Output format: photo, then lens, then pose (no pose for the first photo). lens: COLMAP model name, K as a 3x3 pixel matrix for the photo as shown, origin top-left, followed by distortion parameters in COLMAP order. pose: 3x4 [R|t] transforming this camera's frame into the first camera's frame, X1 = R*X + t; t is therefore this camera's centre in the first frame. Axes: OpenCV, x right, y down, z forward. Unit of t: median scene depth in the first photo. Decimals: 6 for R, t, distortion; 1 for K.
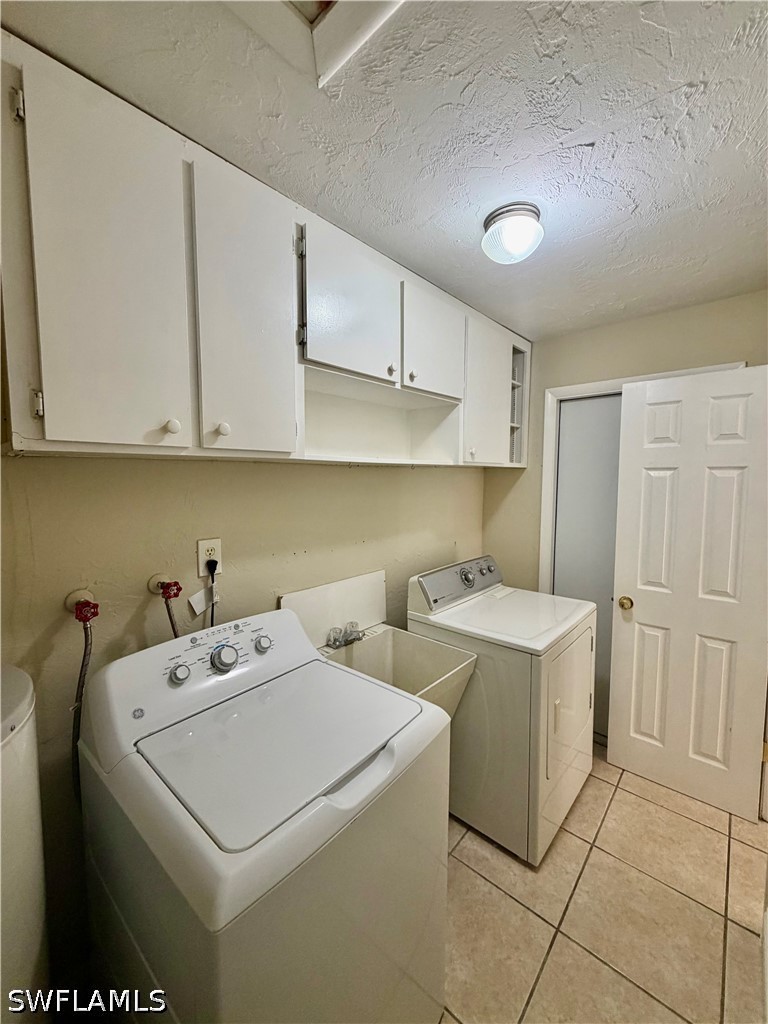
lens RADIAL K [[410.7, 0, 382.9], [0, 410.7, 510.9], [0, 0, 1]] dist [-0.002779, 0.001122]
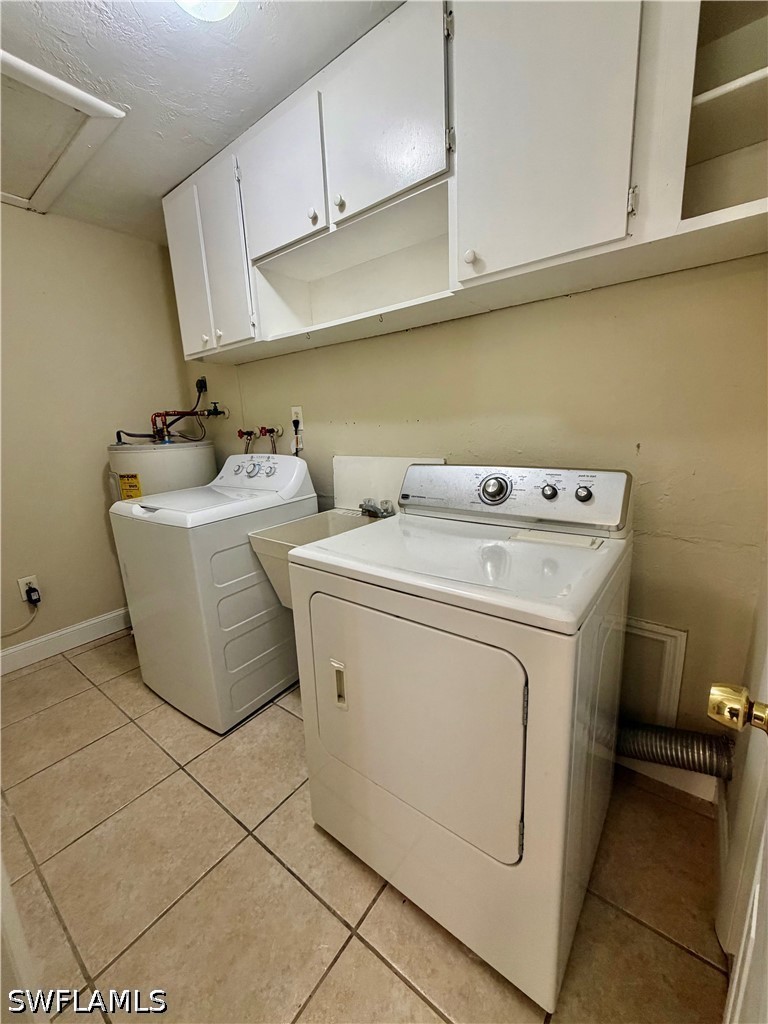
lens RADIAL K [[410.7, 0, 382.1], [0, 410.7, 511.7], [0, 0, 1]] dist [-0.002779, 0.001122]
pose [[0.065582, 0.209104, -0.975692, 1.157981], [-0.041193, 0.977531, 0.206729, 0.120505], [0.996997, 0.026634, 0.072722, 1.179280]]
